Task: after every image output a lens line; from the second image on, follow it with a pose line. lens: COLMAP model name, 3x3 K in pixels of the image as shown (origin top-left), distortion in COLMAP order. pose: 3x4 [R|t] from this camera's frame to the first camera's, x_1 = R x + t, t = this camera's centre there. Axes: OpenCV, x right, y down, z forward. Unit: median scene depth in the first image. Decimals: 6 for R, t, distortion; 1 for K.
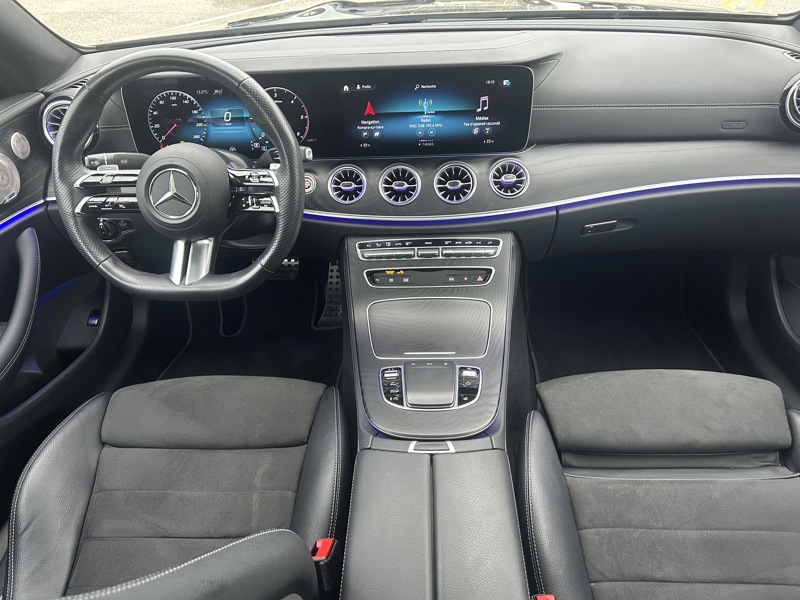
lens RADIAL K [[604.8, 0, 401.3], [0, 604.8, 289.4], [0, 0, 1]] dist [0.027492, -0.044039]
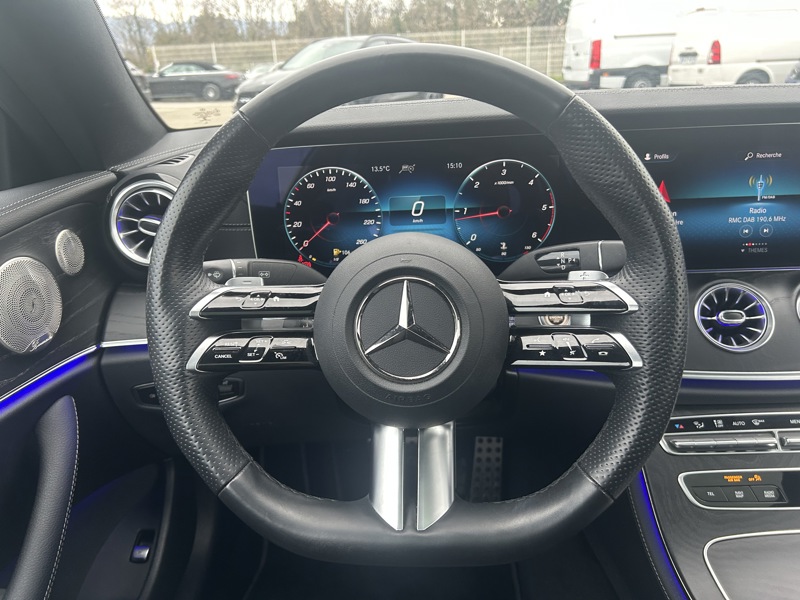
lens RADIAL K [[604.8, 0, 401.3], [0, 604.8, 289.4], [0, 0, 1]] dist [0.027492, -0.044039]
pose [[0.999950, -0.002607, 0.009654, -0.316087], [0.004882, 0.969803, -0.243842, -0.060553], [-0.008727, 0.243877, 0.969767, 0.445089]]
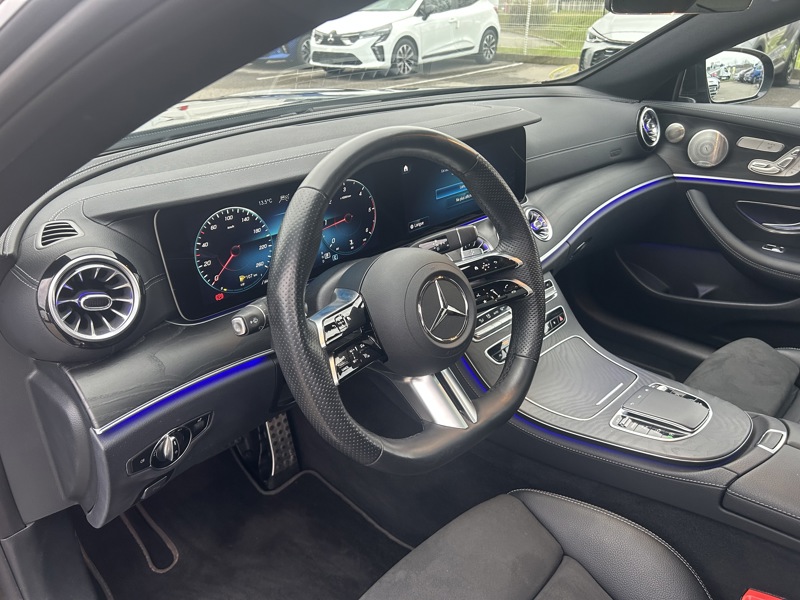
lens RADIAL K [[604.8, 0, 401.3], [0, 604.8, 289.4], [0, 0, 1]] dist [0.027492, -0.044039]
pose [[0.664627, -0.271790, 0.695989, -0.762296], [0.382948, 0.923757, -0.004956, -0.162683], [-0.641577, 0.269821, 0.718035, 0.402074]]
